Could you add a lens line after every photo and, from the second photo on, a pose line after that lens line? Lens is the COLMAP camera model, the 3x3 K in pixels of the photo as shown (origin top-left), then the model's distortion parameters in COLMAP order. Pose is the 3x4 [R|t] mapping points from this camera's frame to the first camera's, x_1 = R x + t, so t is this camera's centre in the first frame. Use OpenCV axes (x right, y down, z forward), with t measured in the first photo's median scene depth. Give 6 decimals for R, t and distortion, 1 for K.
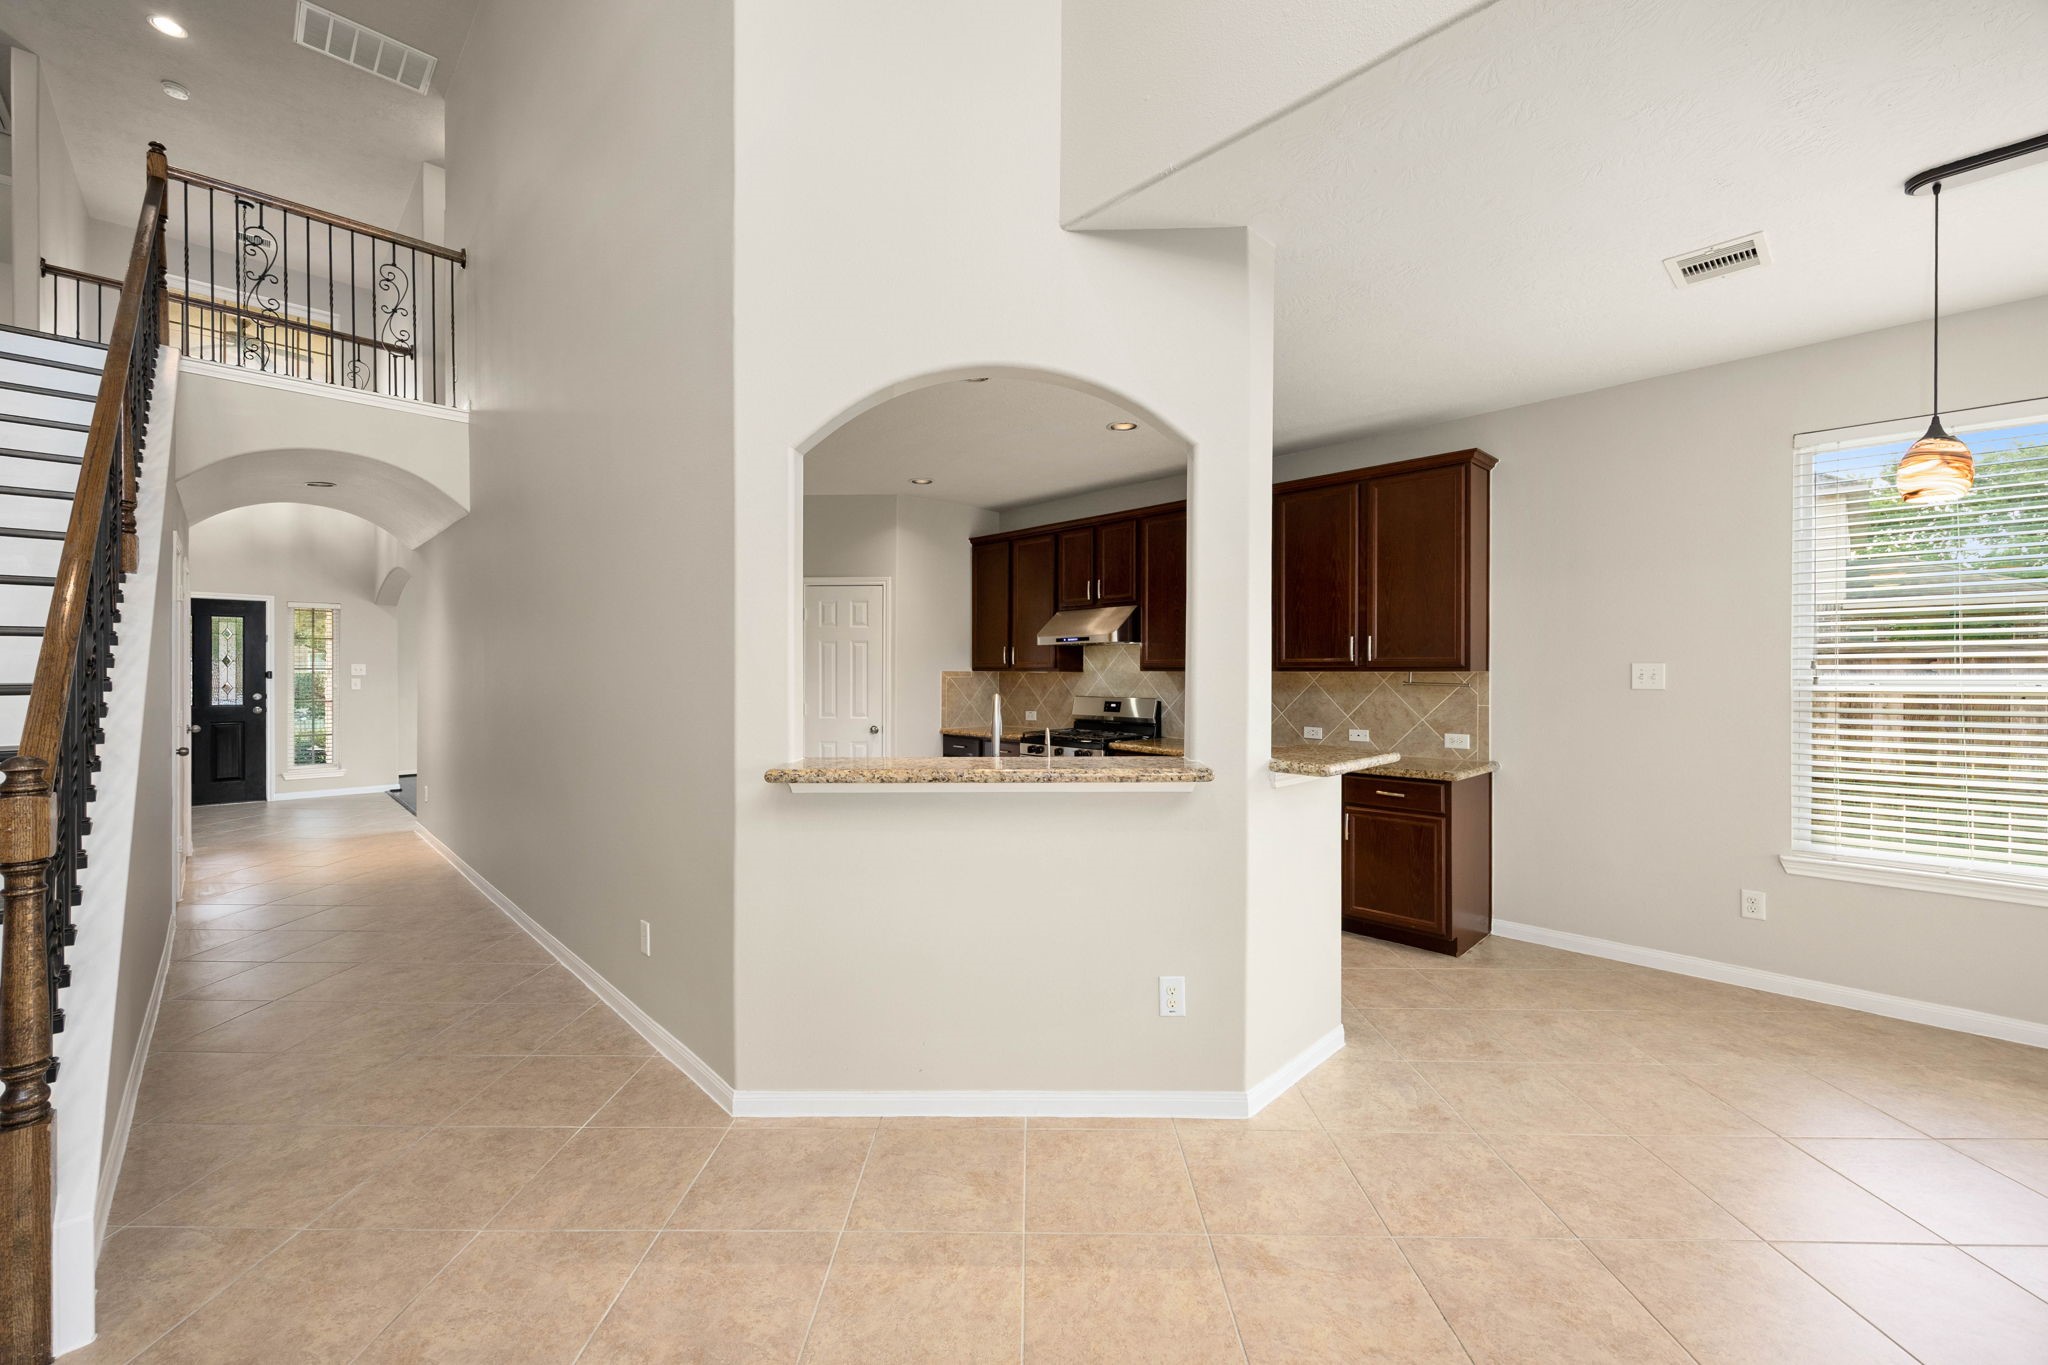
lens RADIAL K [[786.2, 0, 1024.0], [0, 786.2, 682.5], [0, 0, 1]] dist [-0.000009, -0.000007]
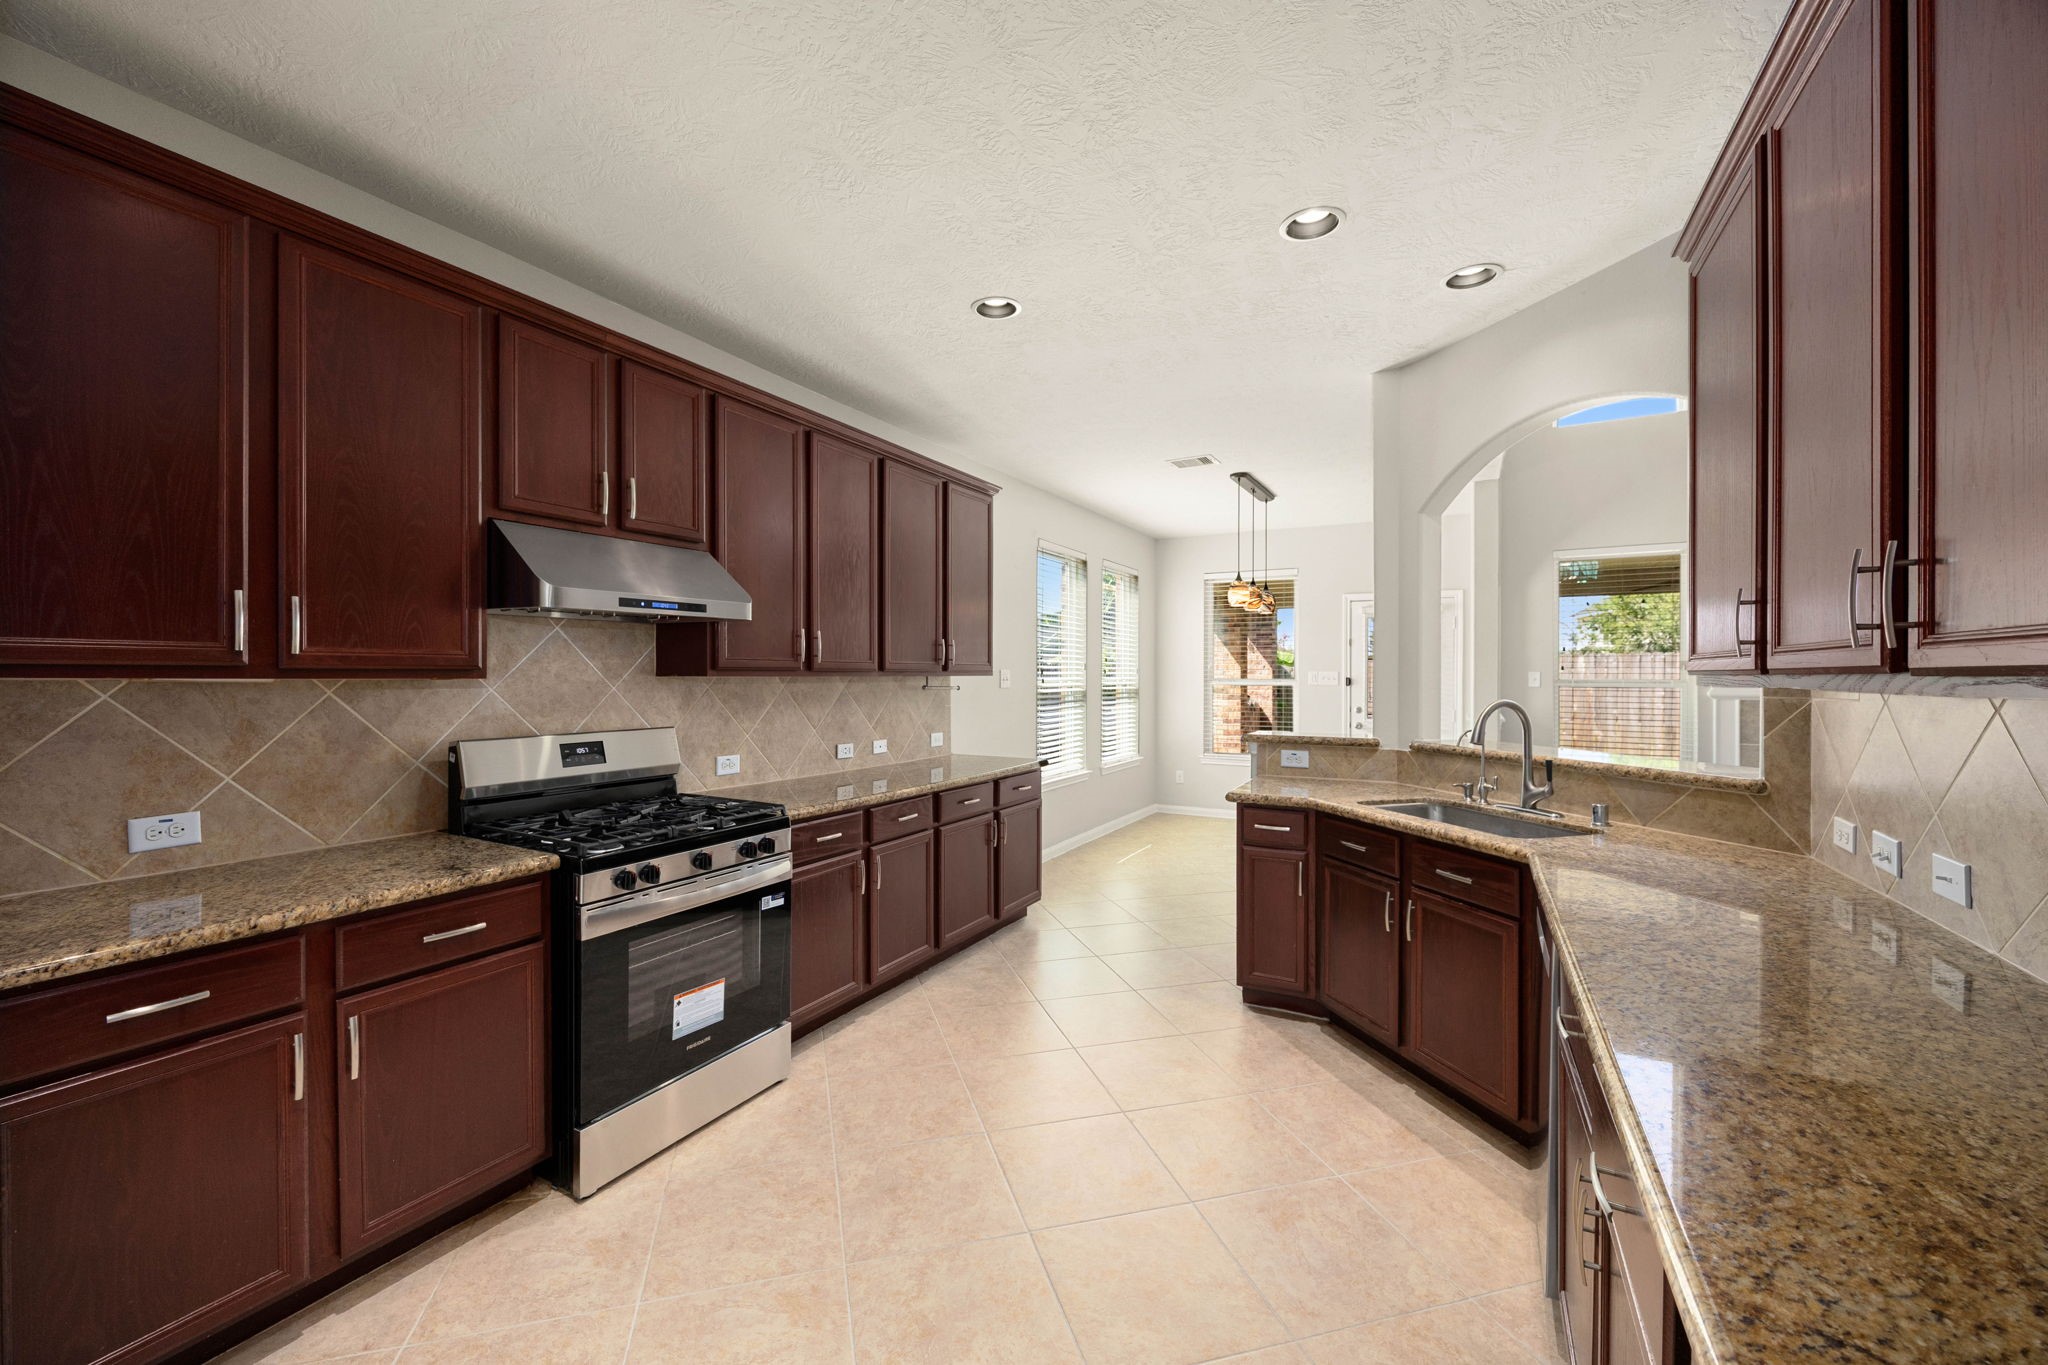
lens RADIAL K [[786.2, 0, 1024.0], [0, 786.2, 682.5], [0, 0, 1]] dist [-0.000009, -0.000007]
pose [[-0.265201, -0.010504, 0.964136, -0.477547], [0.011553, 0.999834, 0.014070, -0.016781], [-0.964124, 0.014870, -0.265036, 1.044125]]
